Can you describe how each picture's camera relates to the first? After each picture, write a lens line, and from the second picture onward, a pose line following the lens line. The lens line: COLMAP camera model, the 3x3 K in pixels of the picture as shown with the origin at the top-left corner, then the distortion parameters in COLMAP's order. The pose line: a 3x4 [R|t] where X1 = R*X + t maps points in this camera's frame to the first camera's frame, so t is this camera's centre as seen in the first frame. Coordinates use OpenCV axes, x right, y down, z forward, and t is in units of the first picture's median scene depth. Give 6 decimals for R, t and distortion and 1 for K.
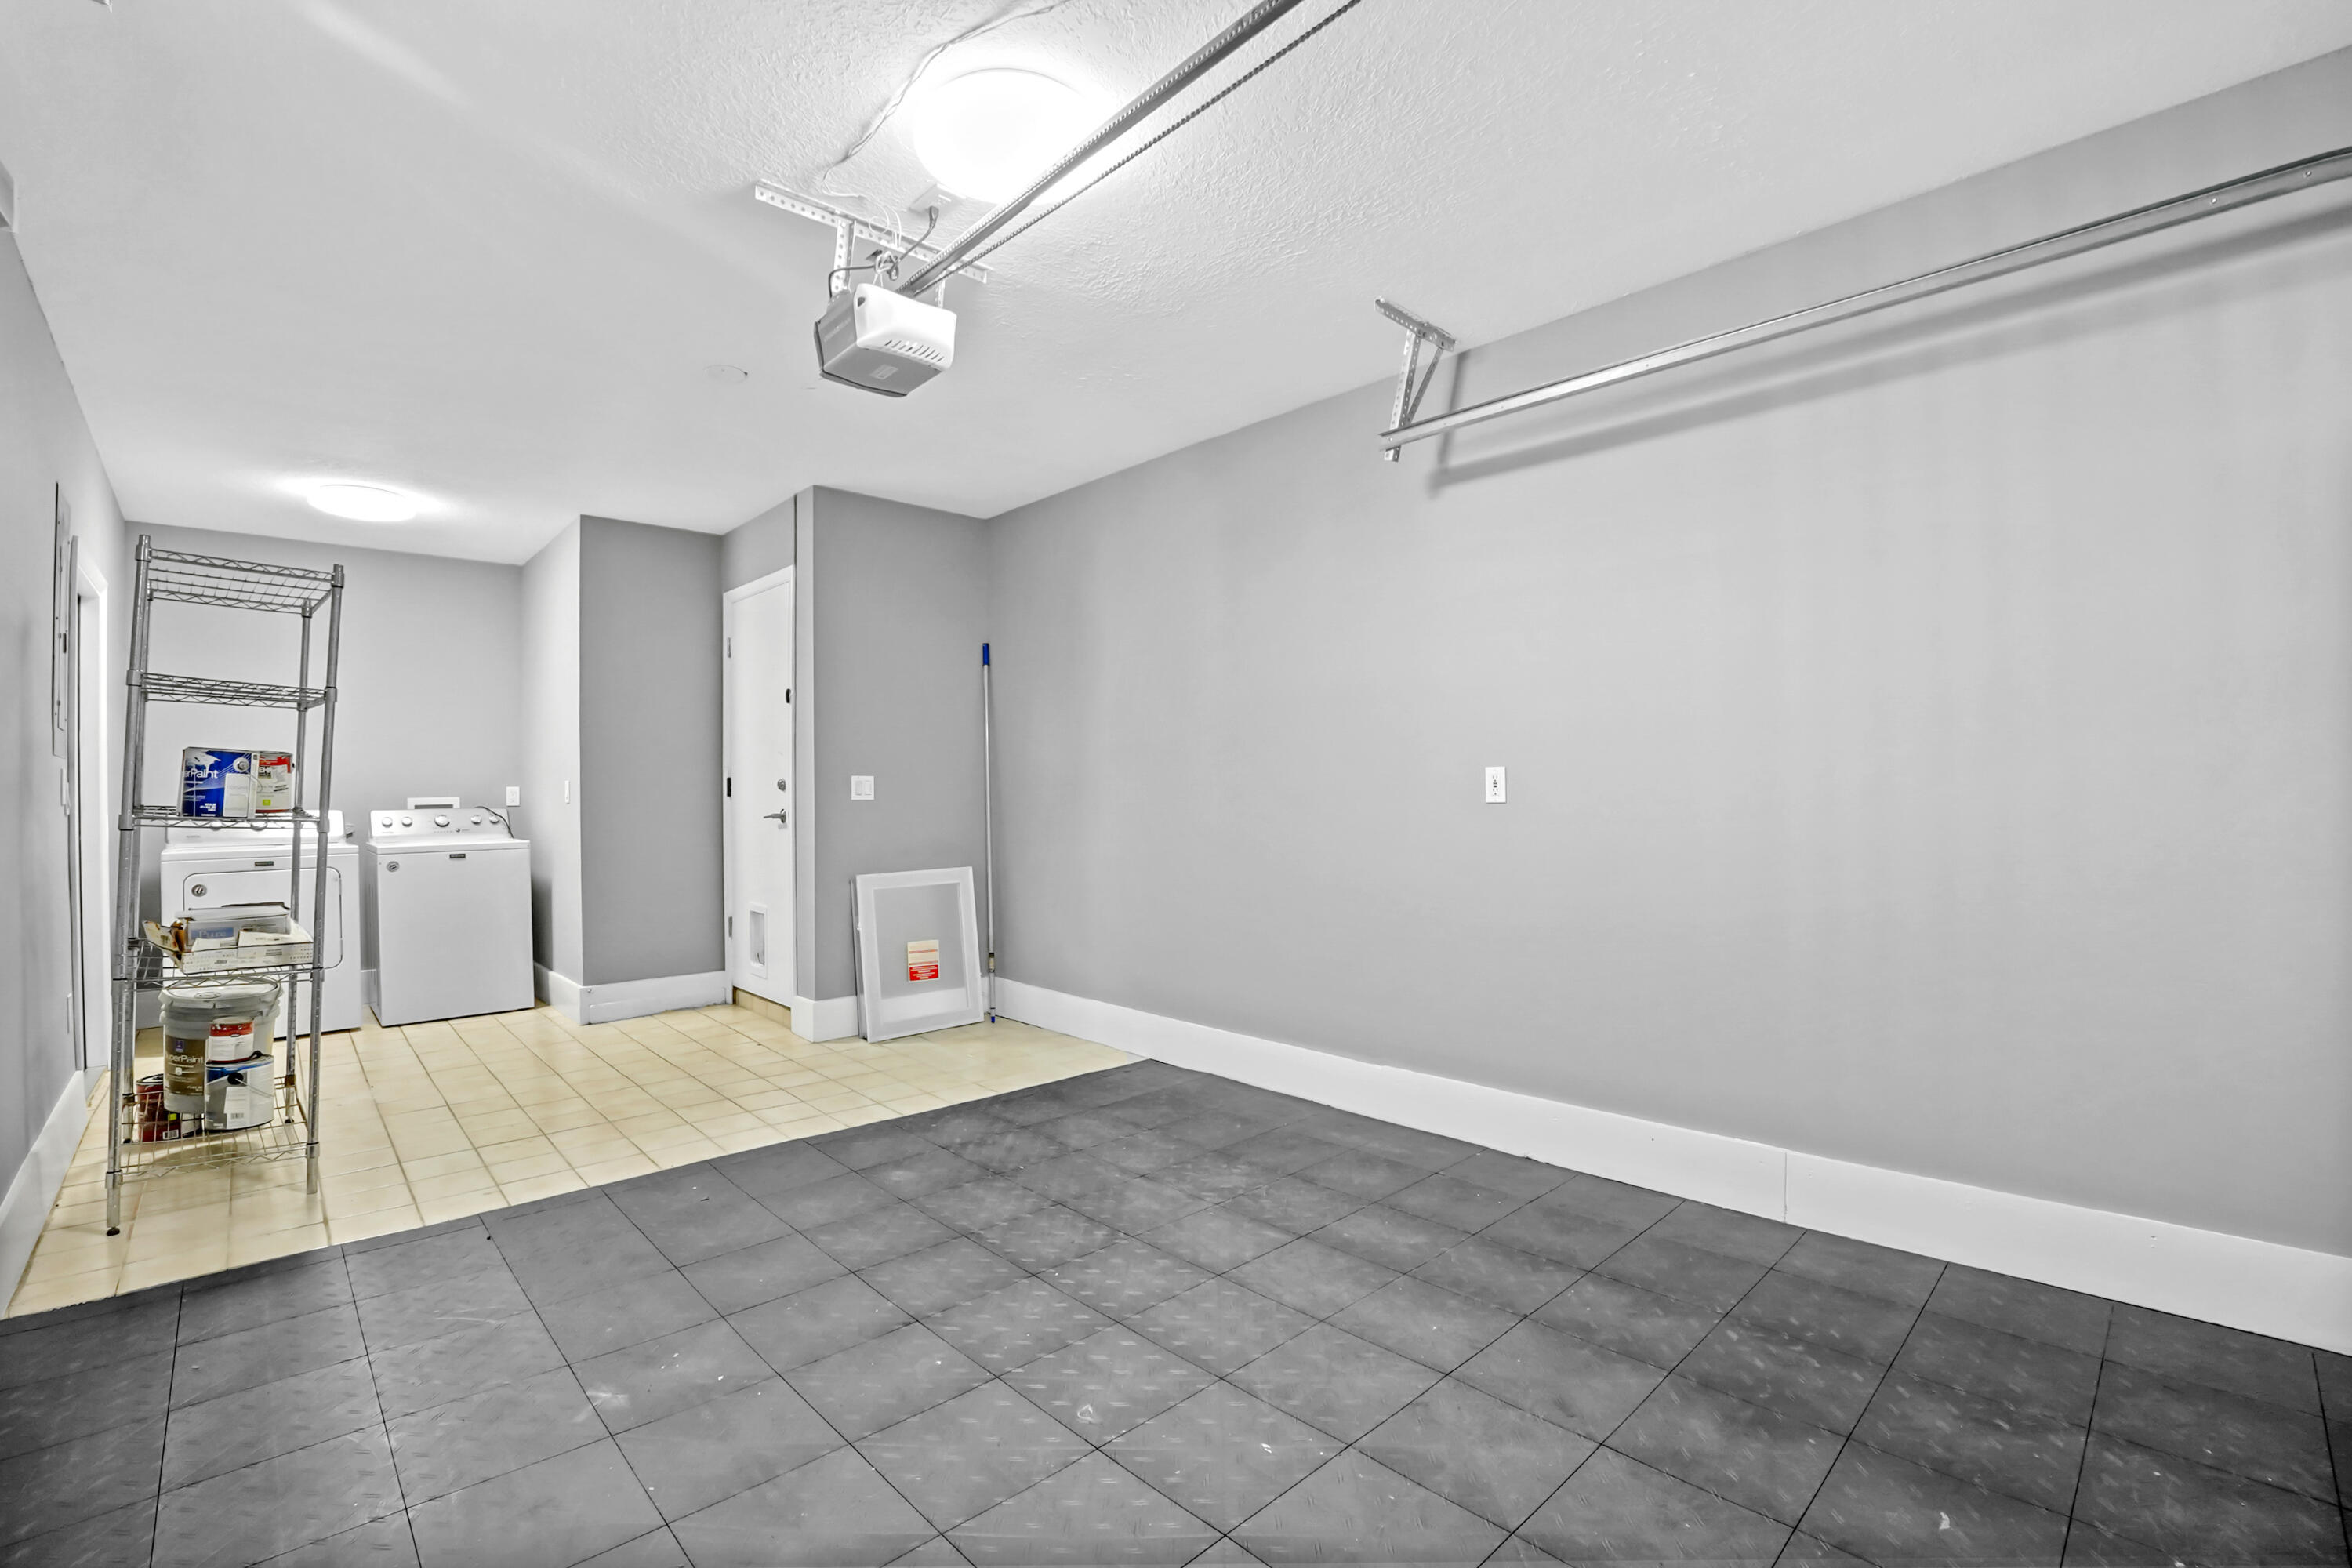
lens RADIAL K [[1032.0, 0, 1185.2], [0, 1032.0, 797.8], [0, 0, 1]] dist [-0.057696, 0.008948]
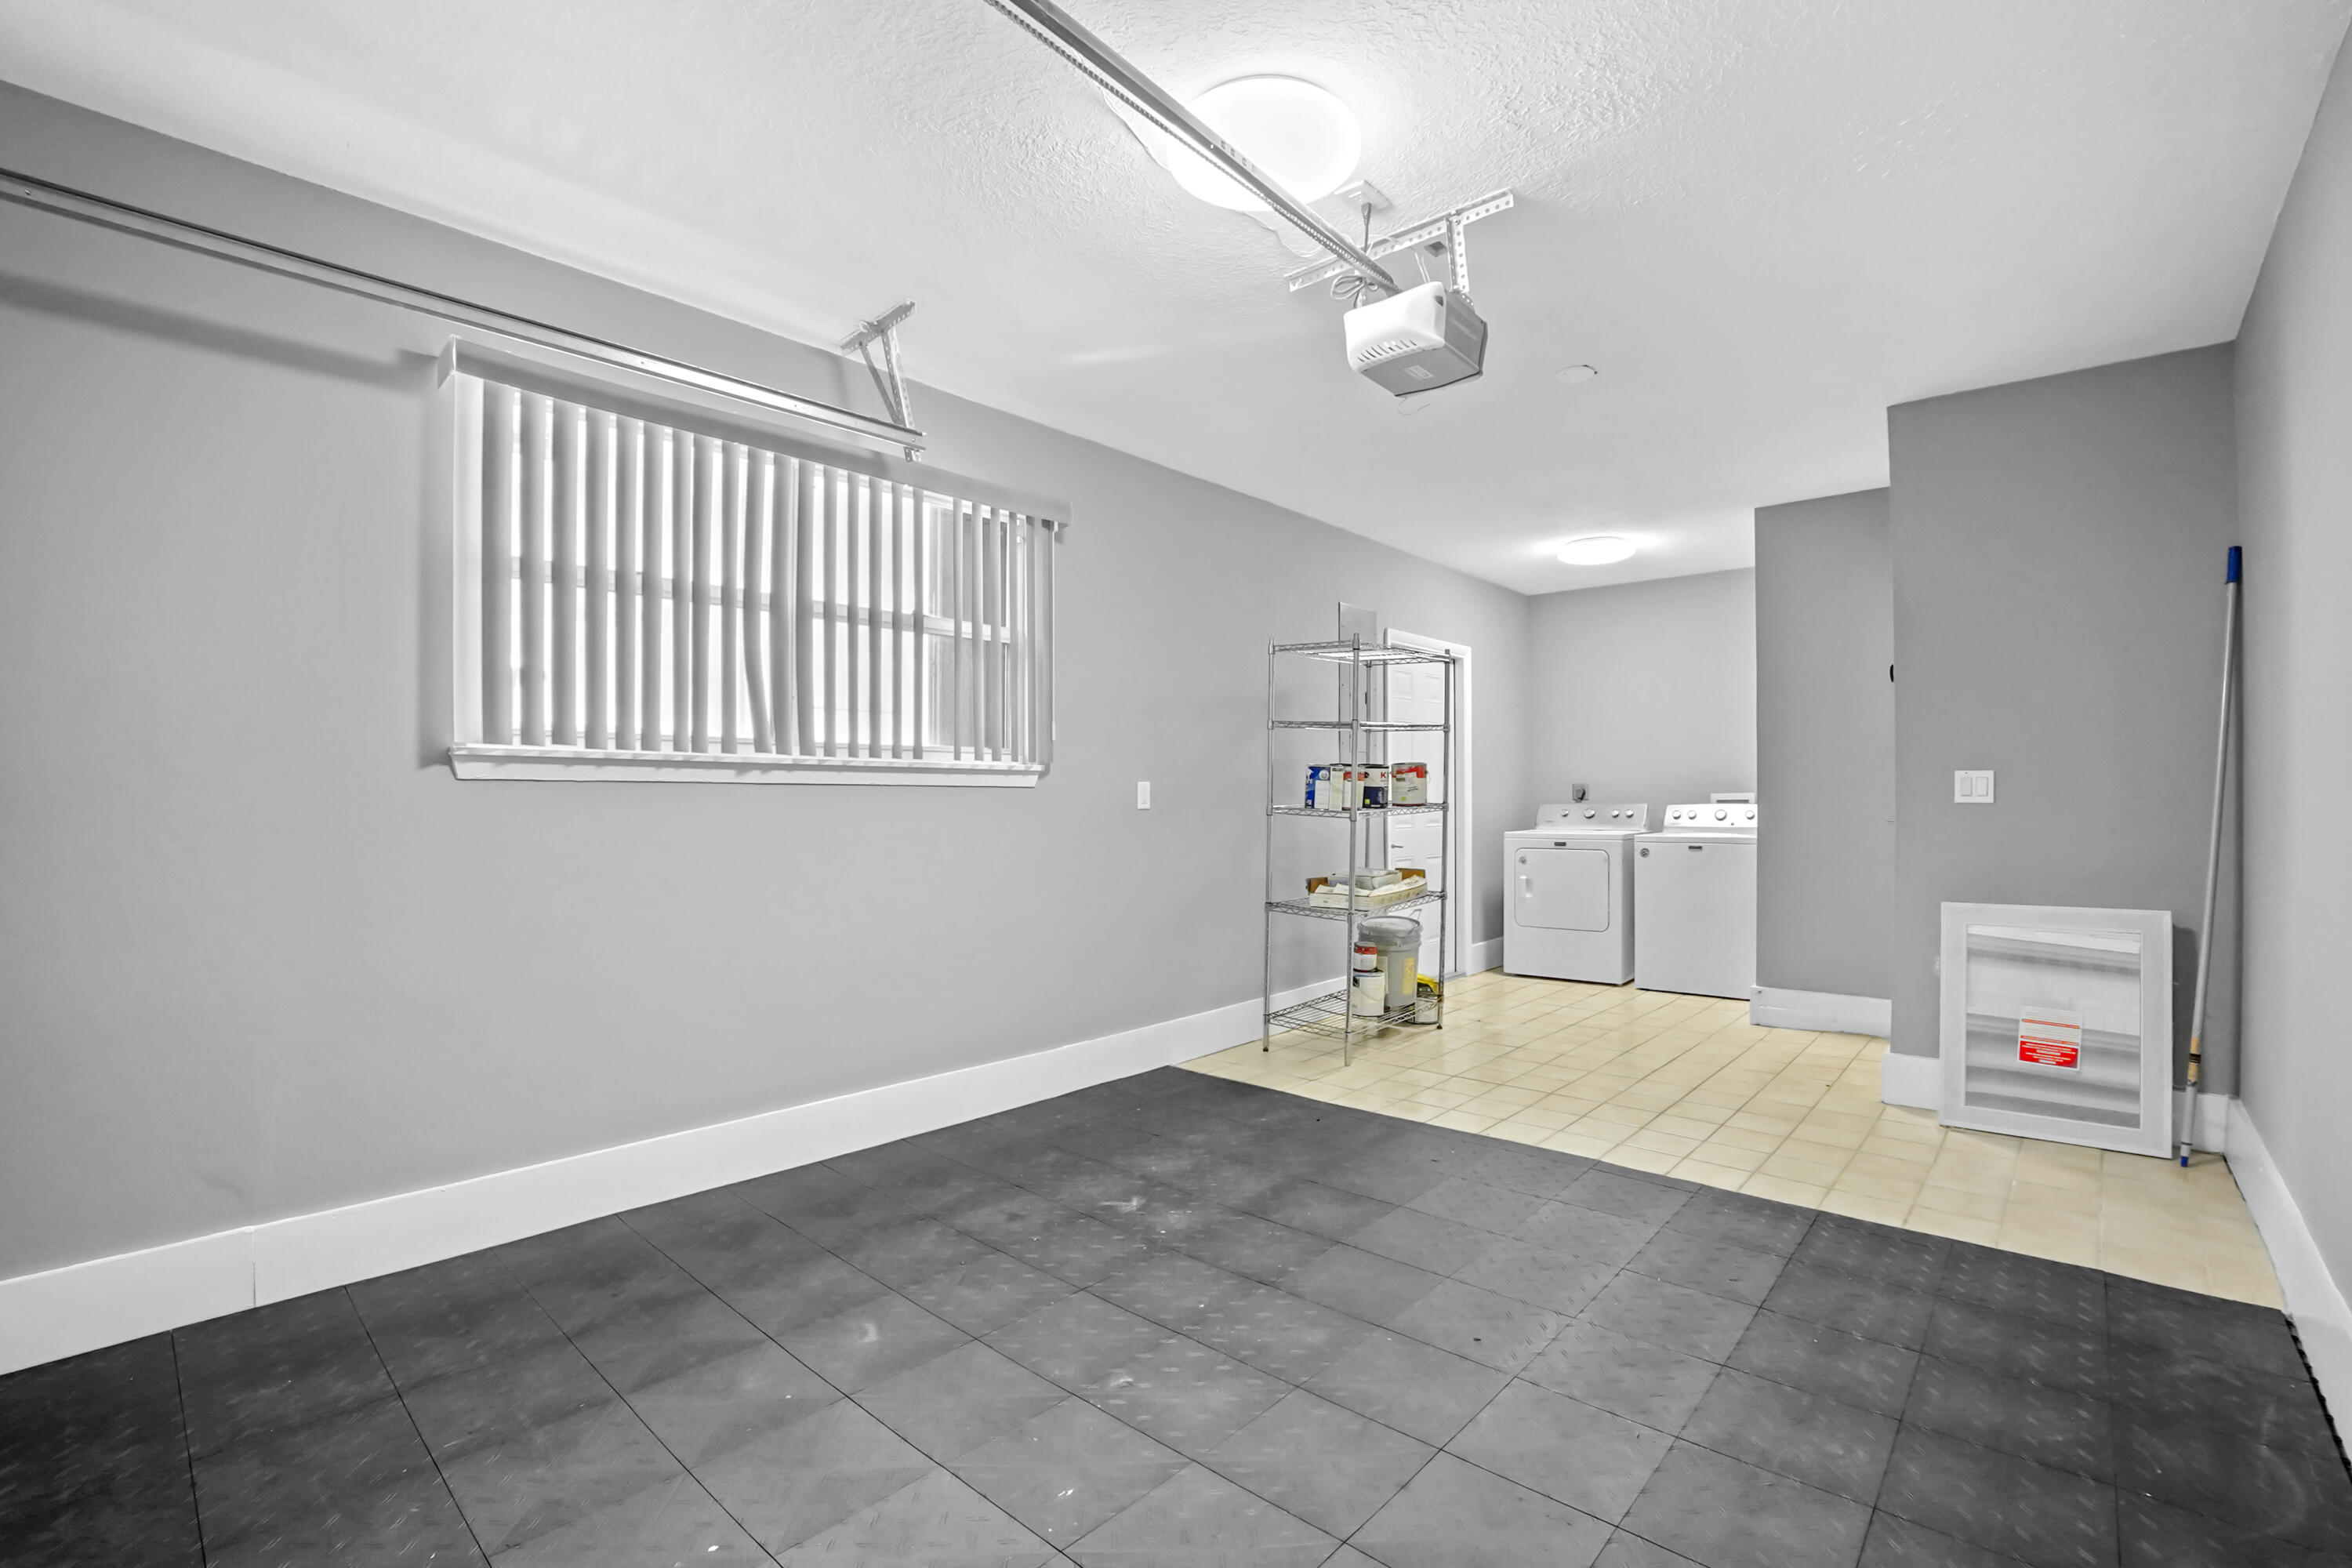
lens RADIAL K [[1032.0, 0, 1185.2], [0, 1032.0, 797.8], [0, 0, 1]] dist [-0.057696, 0.008948]
pose [[0.082090, 0.011388, -0.996560, 0.396545], [-0.000745, 0.999935, 0.011365, -0.009885], [0.996625, -0.000191, 0.082093, 0.407173]]
